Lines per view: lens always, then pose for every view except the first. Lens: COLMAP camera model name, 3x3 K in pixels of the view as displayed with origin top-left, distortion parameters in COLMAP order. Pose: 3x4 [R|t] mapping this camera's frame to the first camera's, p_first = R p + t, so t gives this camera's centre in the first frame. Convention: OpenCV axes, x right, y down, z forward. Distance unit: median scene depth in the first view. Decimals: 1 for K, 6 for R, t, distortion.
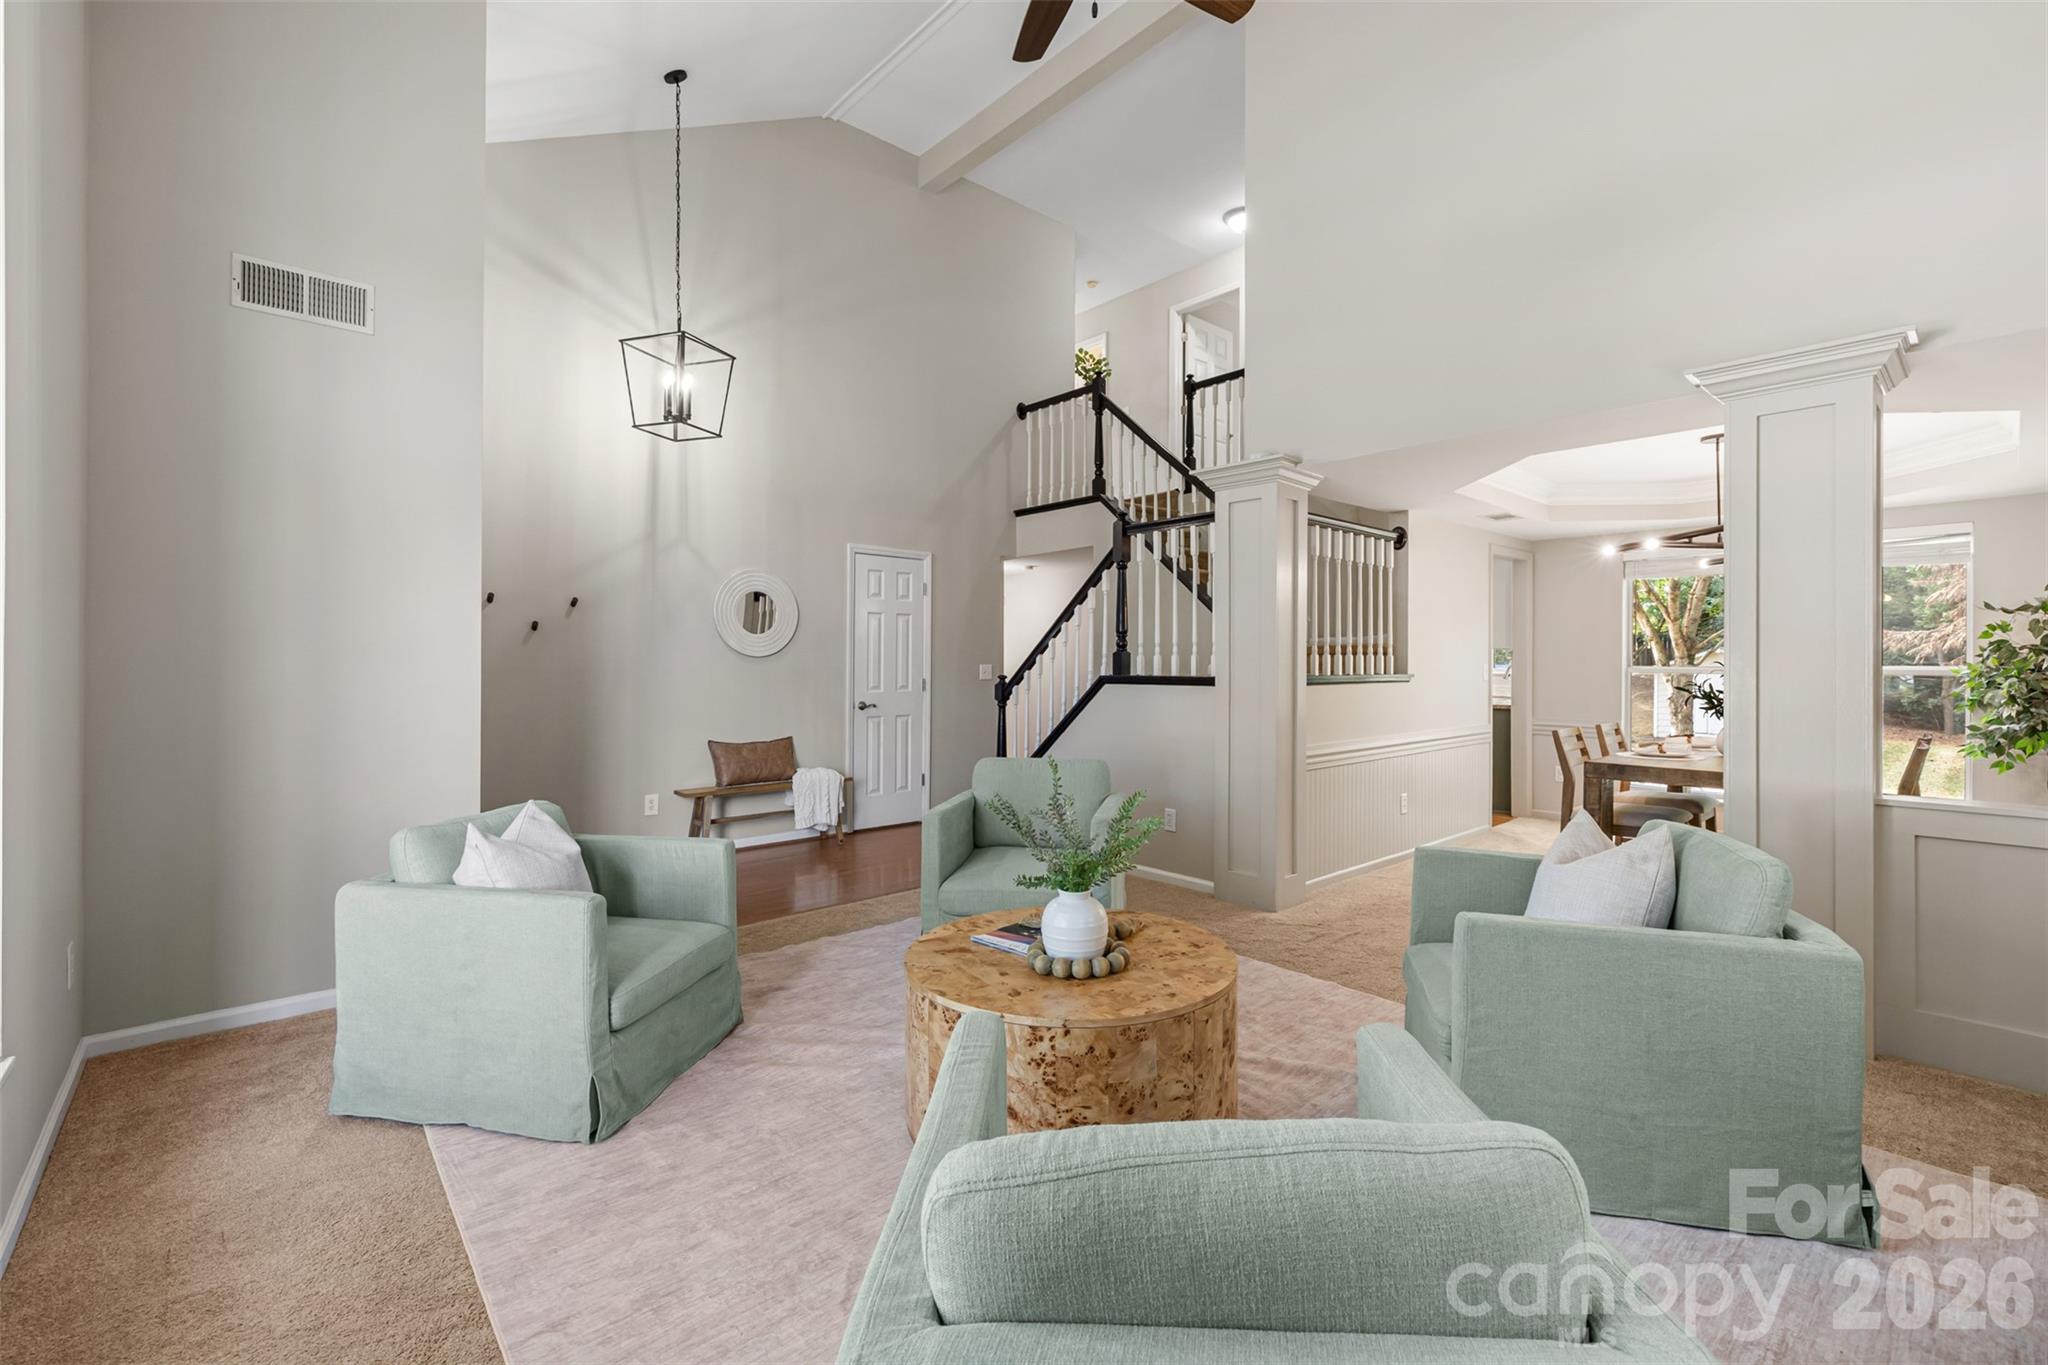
lens RADIAL K [[870.5, 0, 1031.0], [0, 870.5, 671.0], [0, 0, 1]] dist [0.001007, 0.000075]
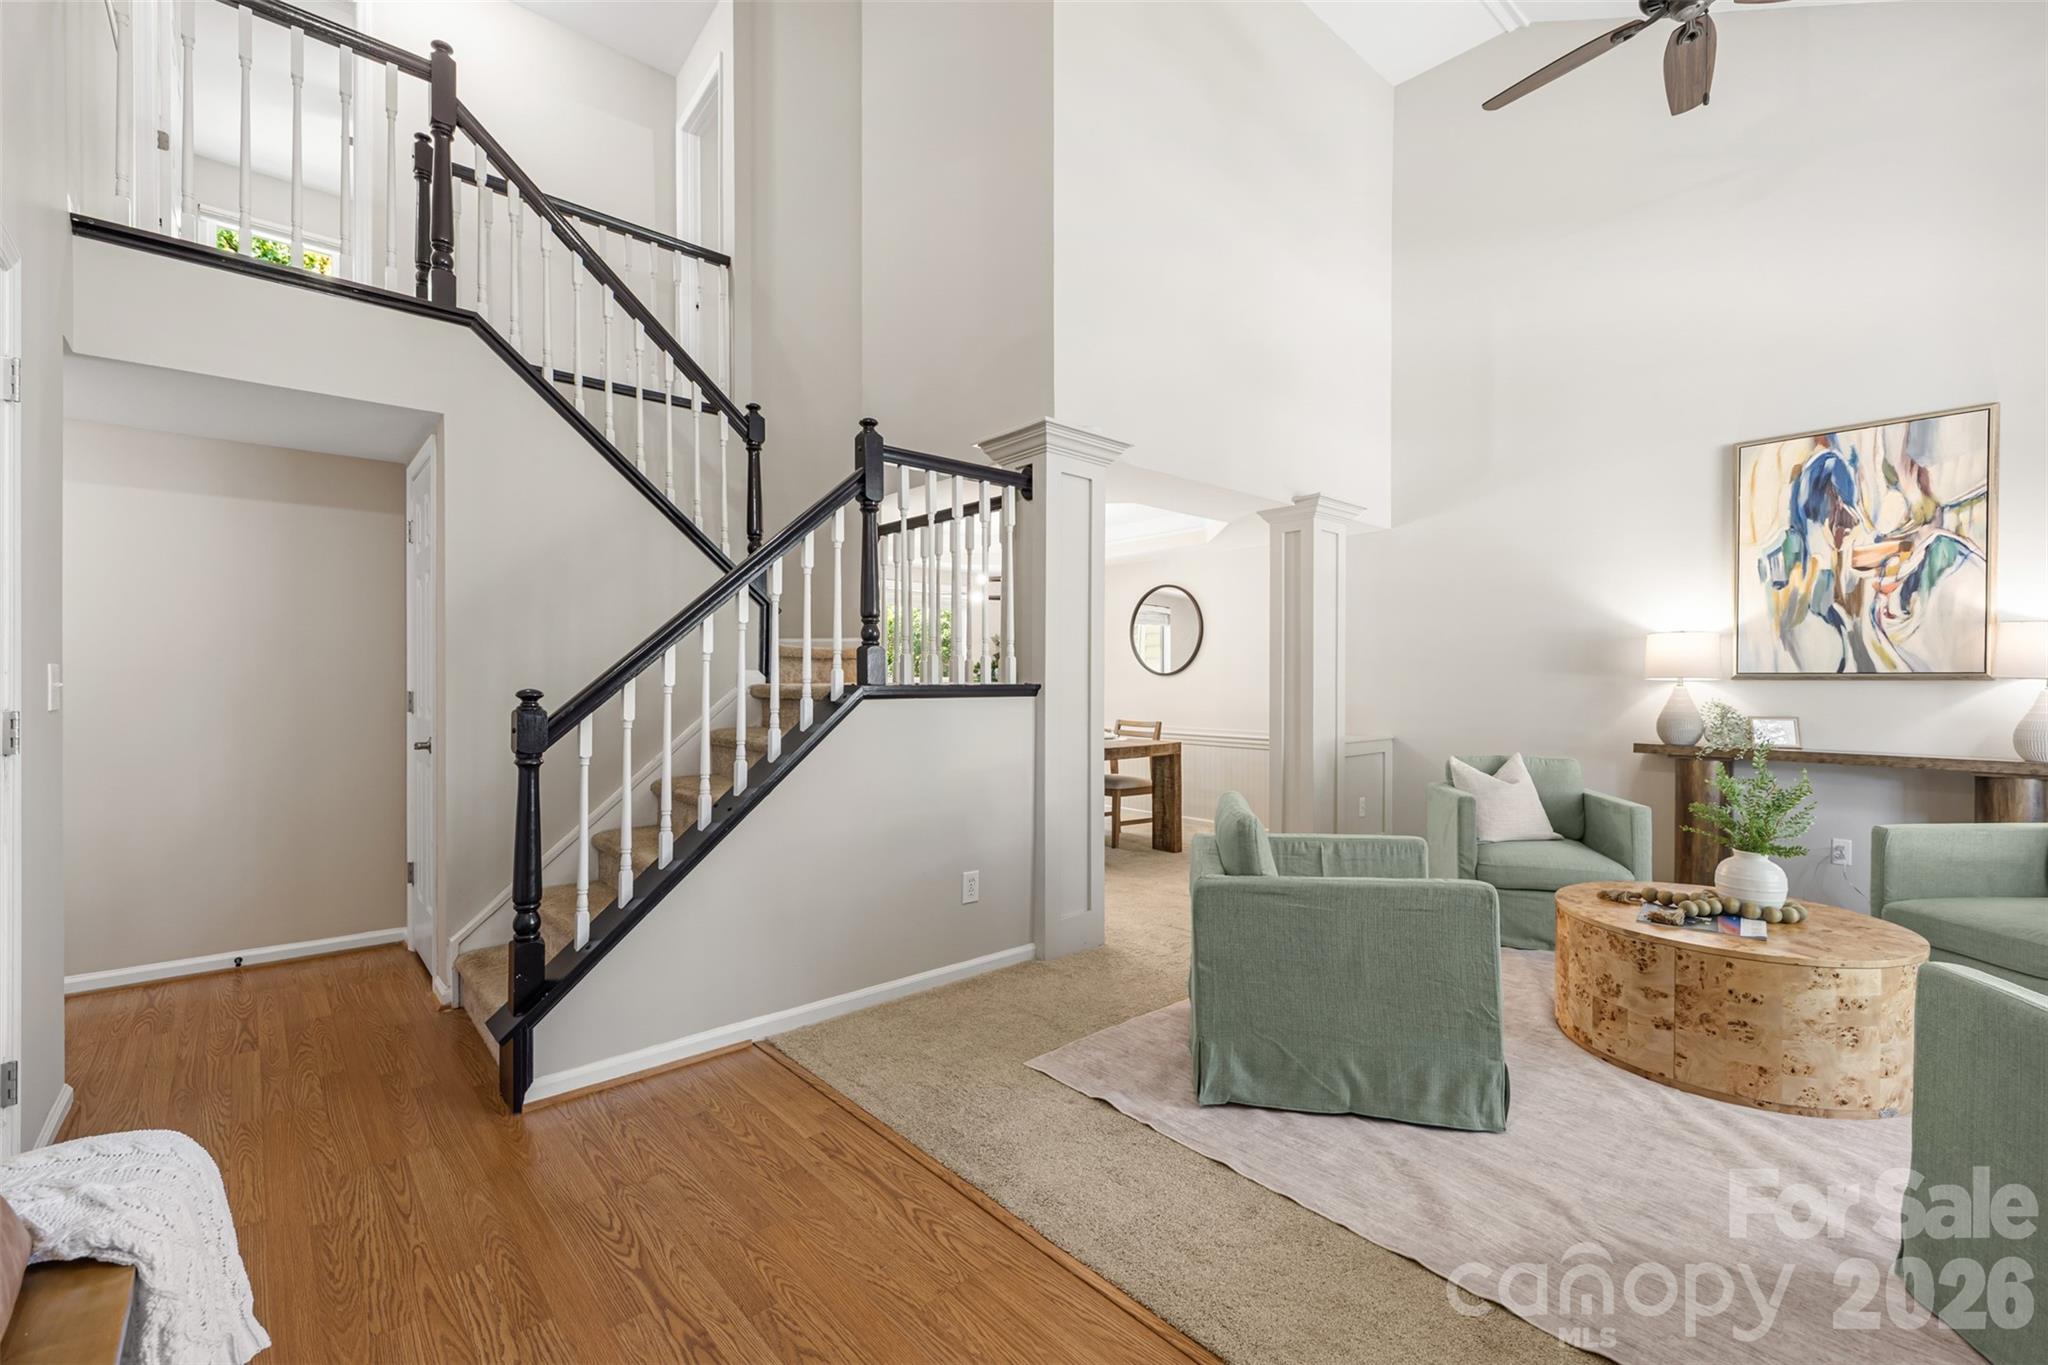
lens RADIAL K [[870.5, 0, 1034.8], [0, 870.5, 684.3], [0, 0, 1]] dist [0.001007, 0.000075]
pose [[0.000875, -0.009803, 0.999952, -0.522075], [0.001616, 0.999951, 0.009801, -0.001467], [-0.999998, 0.001607, 0.000891, 0.896403]]
